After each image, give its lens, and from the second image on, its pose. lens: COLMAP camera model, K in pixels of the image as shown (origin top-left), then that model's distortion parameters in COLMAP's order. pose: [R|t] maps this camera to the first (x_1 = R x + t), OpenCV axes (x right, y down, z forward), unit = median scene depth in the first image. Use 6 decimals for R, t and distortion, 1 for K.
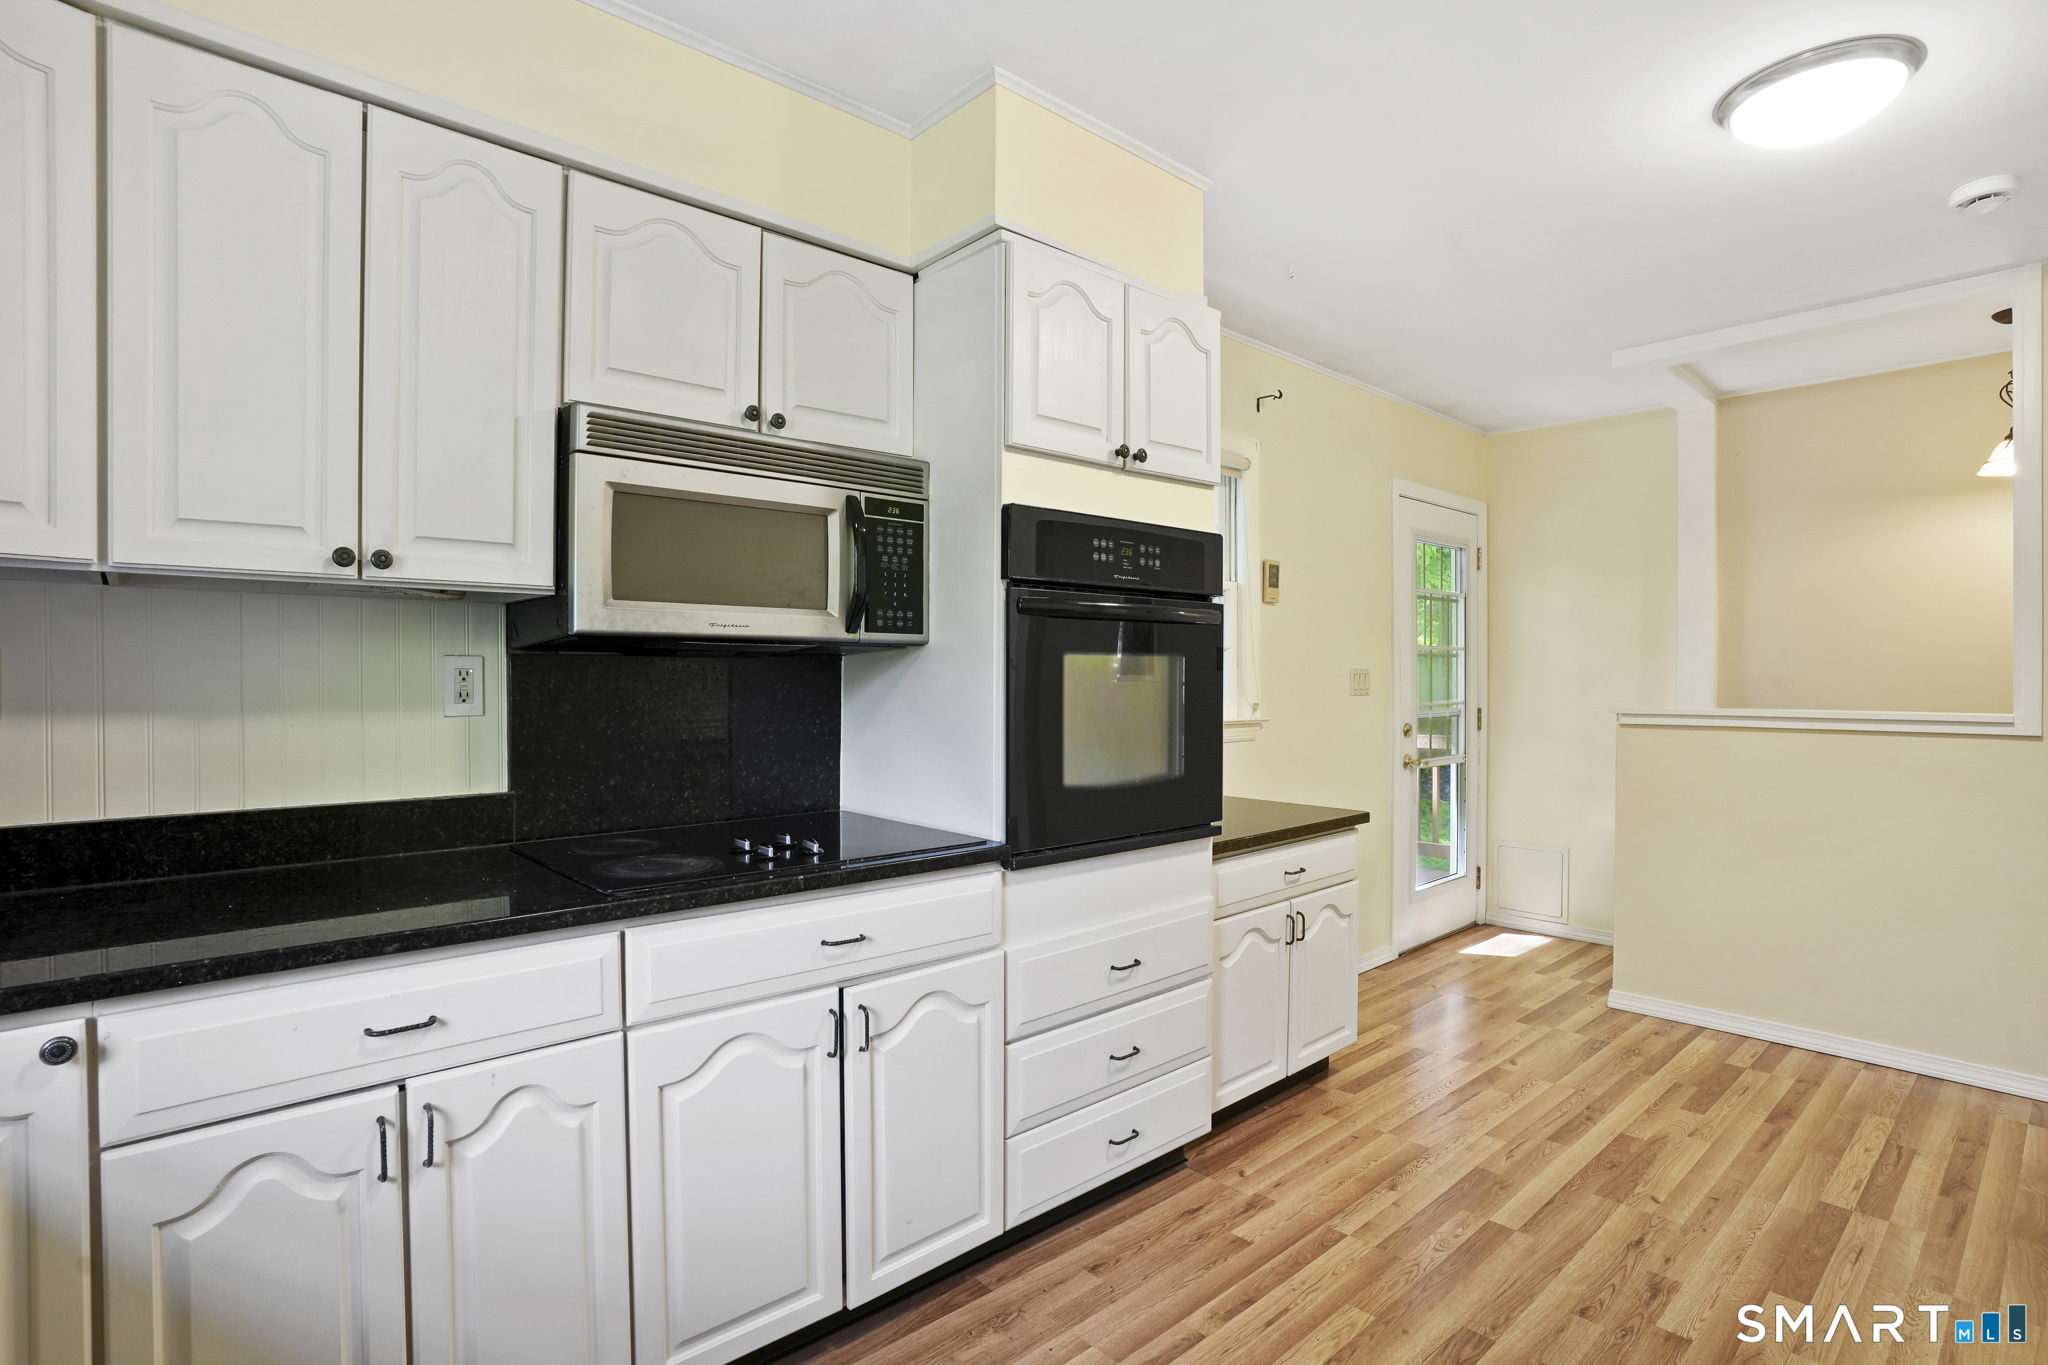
lens RADIAL K [[1012.0, 0, 1043.2], [0, 1012.0, 679.6], [0, 0, 1]] dist [-0.106236, 0.068884]
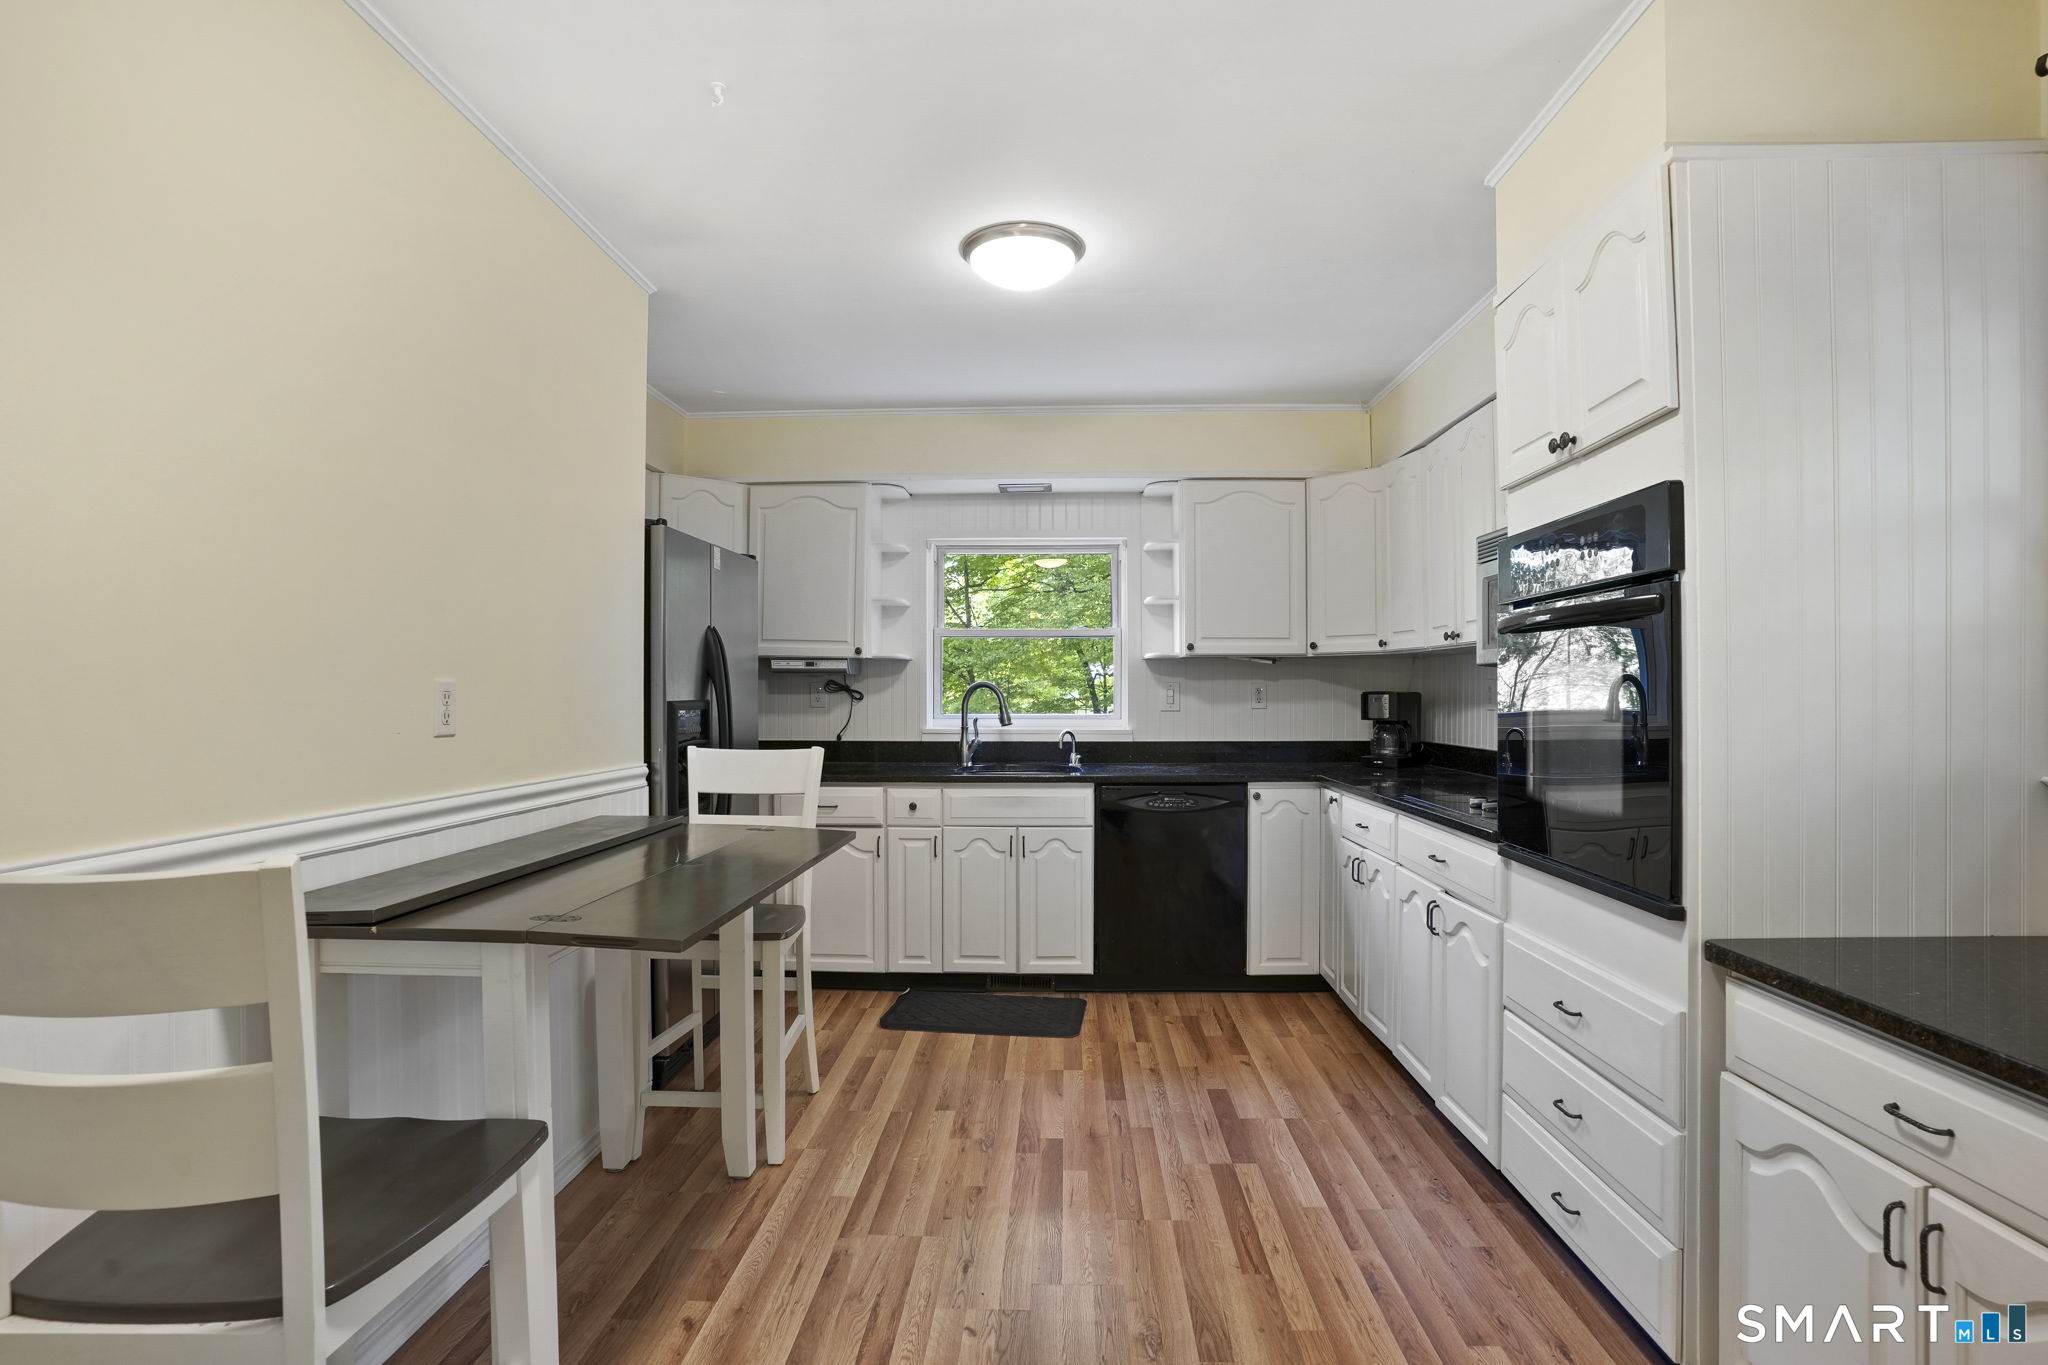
lens RADIAL K [[998.8, 0, 1024.9], [0, 998.8, 691.5], [0, 0, 1]] dist [-0.085320, 0.040187]
pose [[-0.705790, -0.001061, -0.708421, 1.154302], [-0.002929, 0.999995, 0.001421, 0.000522], [0.708415, 0.003078, -0.705789, 1.402790]]
